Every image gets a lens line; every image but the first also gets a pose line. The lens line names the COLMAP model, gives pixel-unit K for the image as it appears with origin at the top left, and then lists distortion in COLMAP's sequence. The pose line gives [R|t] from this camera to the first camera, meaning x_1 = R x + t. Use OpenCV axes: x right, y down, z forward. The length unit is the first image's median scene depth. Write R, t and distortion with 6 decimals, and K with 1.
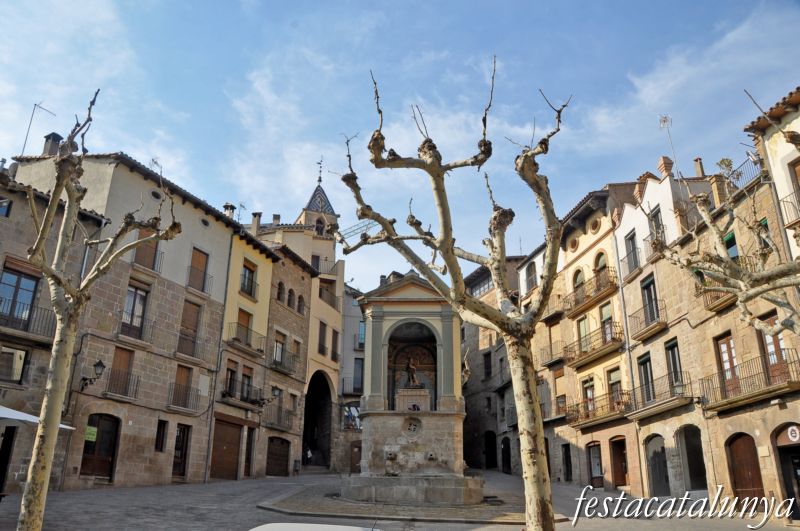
lens RADIAL K [[598.0, 0, 400.0], [0, 598.0, 265.5], [0, 0, 1]] dist [-0.094868, 0.000037]
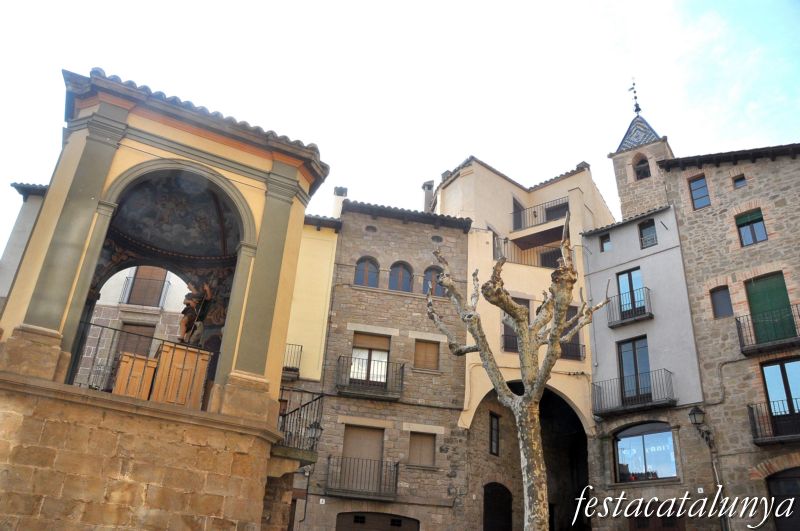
lens RADIAL K [[598.0, 0, 400.0], [0, 598.0, 265.5], [0, 0, 1]] dist [-0.094868, 0.000037]
pose [[0.522909, -0.372169, -0.766848, 0.307436], [0.277640, 0.924951, -0.259579, 0.217302], [0.805904, -0.077171, 0.586995, 0.685872]]
